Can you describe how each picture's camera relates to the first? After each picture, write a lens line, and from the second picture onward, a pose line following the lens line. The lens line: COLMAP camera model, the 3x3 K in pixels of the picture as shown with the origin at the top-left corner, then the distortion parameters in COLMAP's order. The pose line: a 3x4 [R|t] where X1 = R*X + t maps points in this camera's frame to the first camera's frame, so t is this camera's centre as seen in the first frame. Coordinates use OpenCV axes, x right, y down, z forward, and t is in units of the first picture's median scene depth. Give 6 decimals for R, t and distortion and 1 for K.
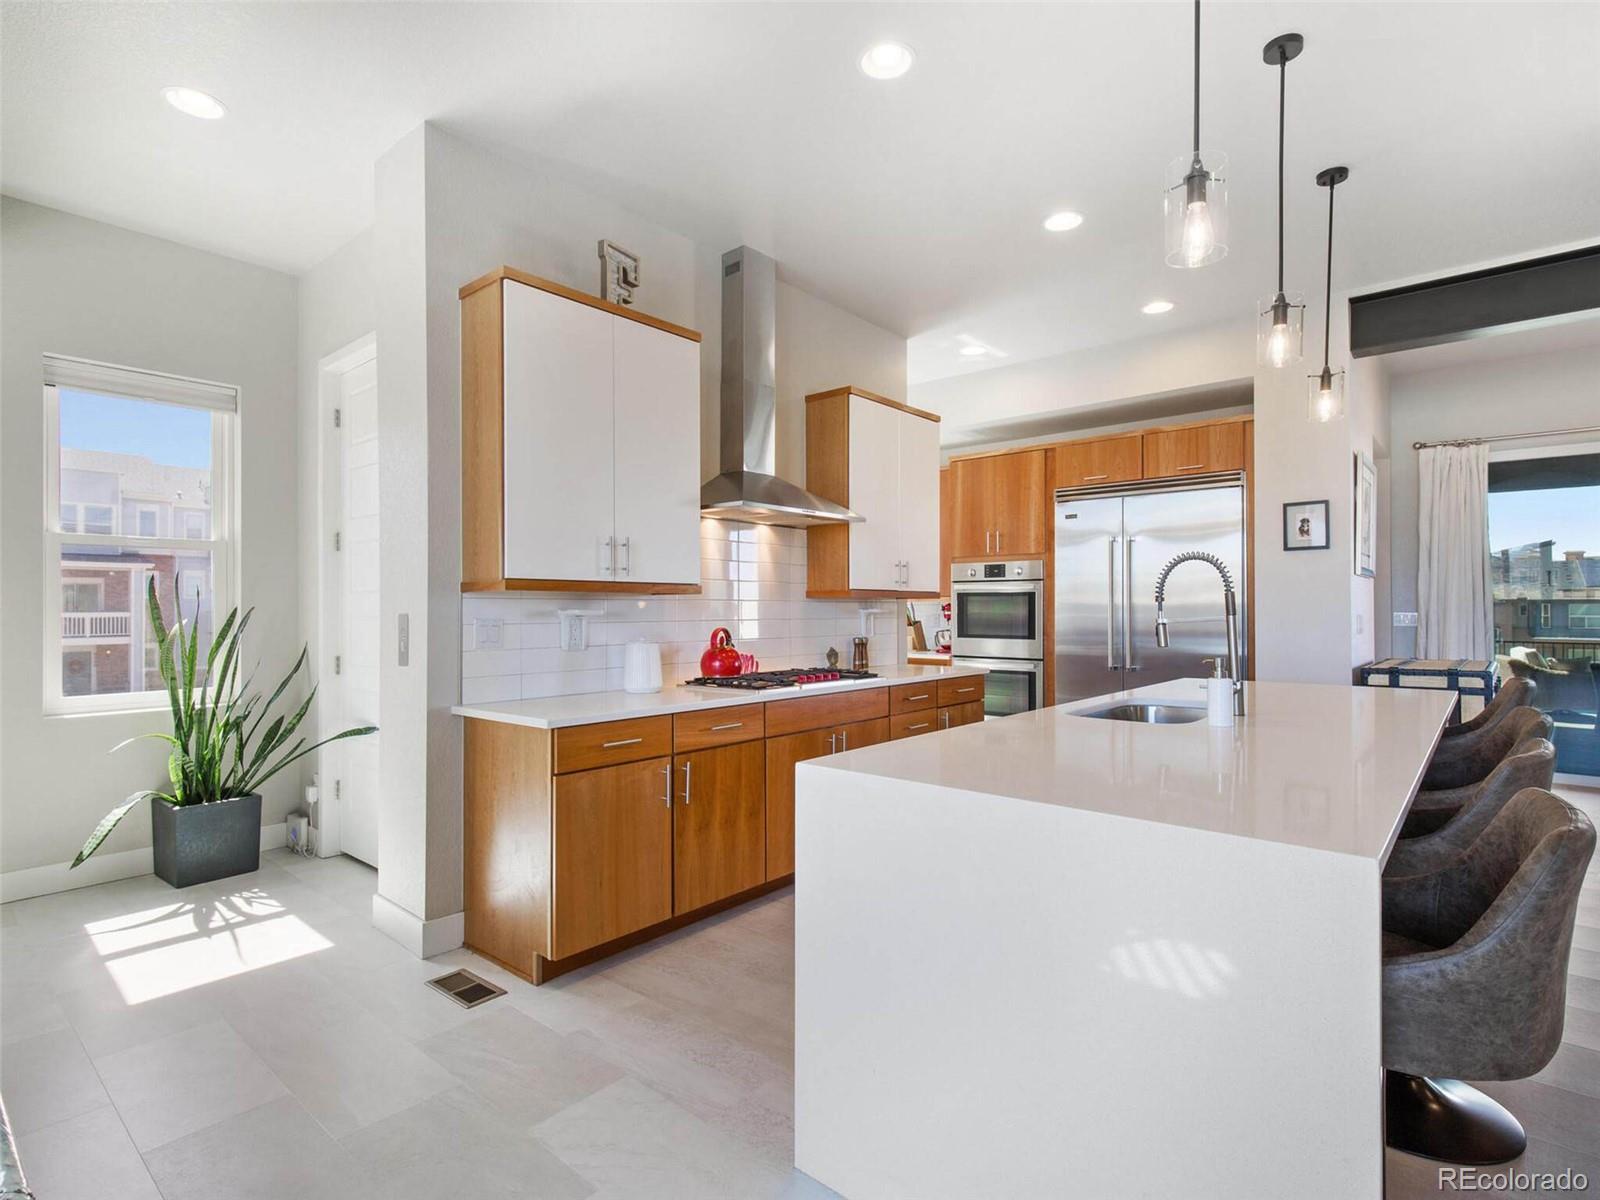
lens RADIAL K [[818.0, 0, 808.6], [0, 818.0, 603.6], [0, 0, 1]] dist [0.001380, -0.001157]
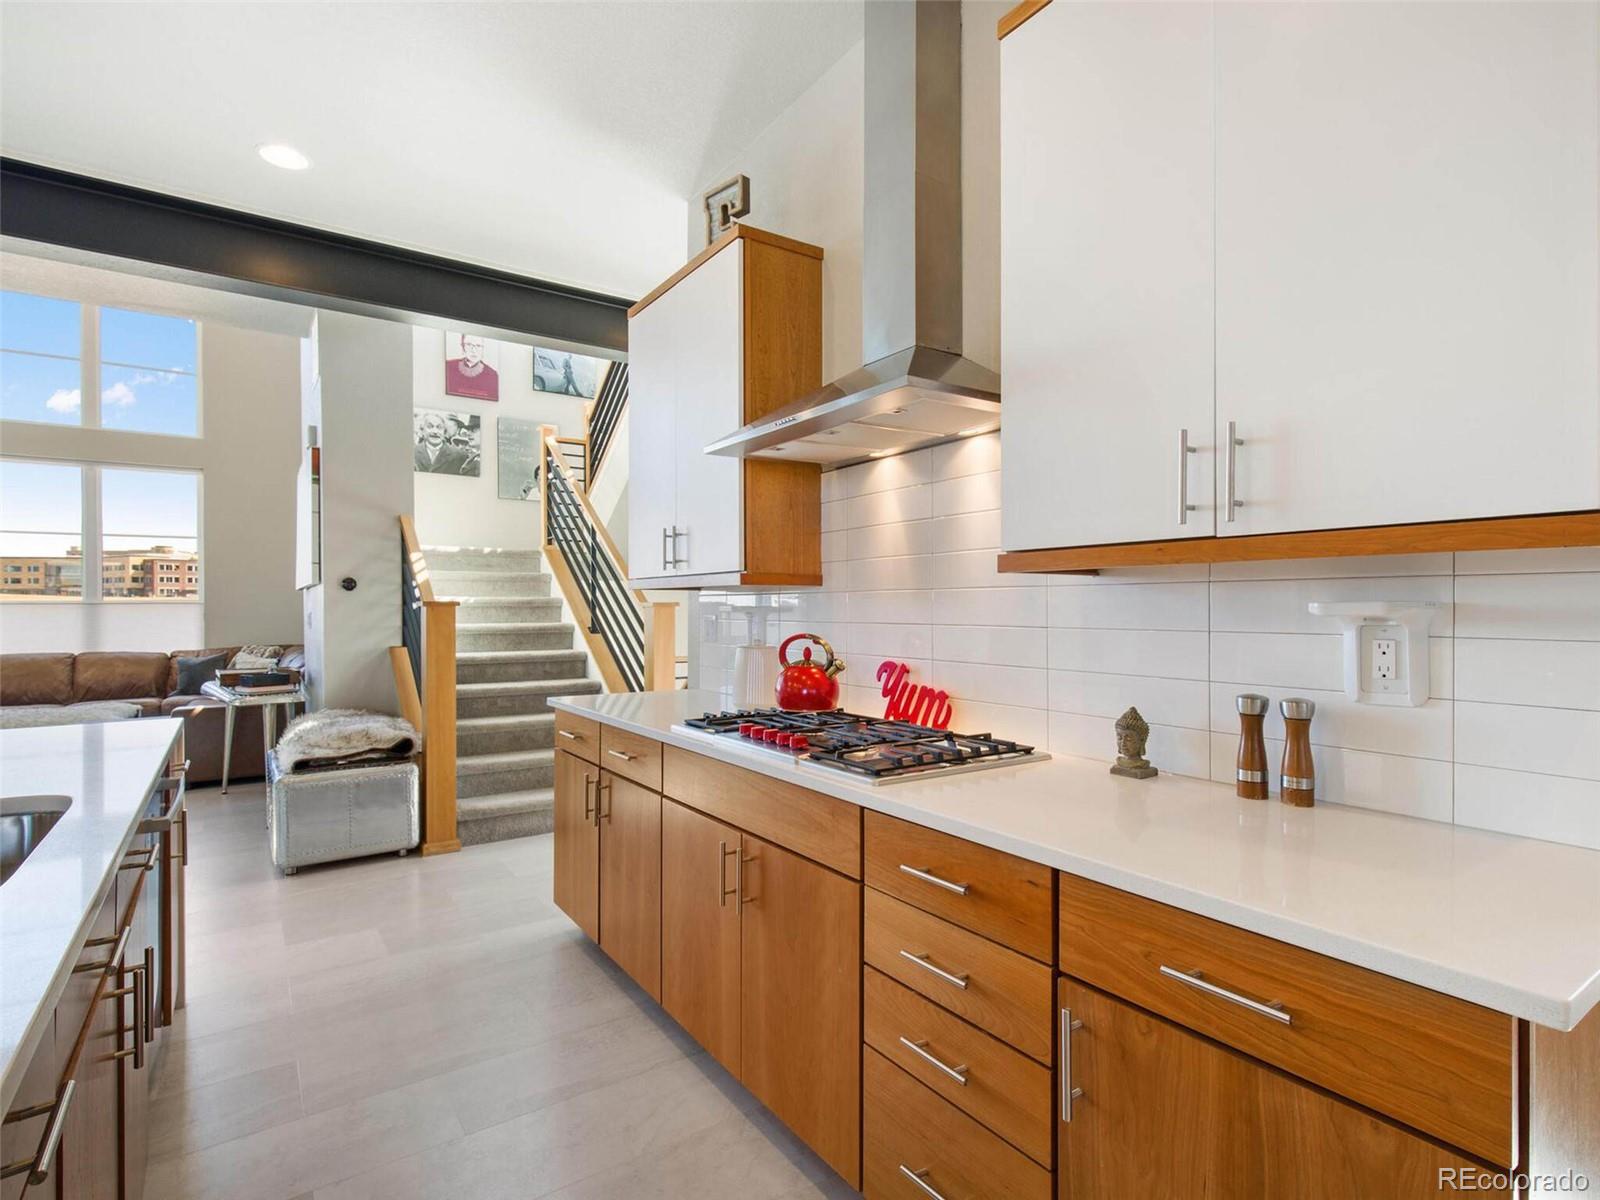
lens RADIAL K [[818.0, 0, 803.3], [0, 818.0, 604.9], [0, 0, 1]] dist [0.001380, -0.001157]
pose [[-0.264387, -0.003344, -0.964411, 0.509633], [0.008562, 0.999946, -0.005815, 0.010765], [0.964379, -0.009795, -0.264344, 1.160533]]
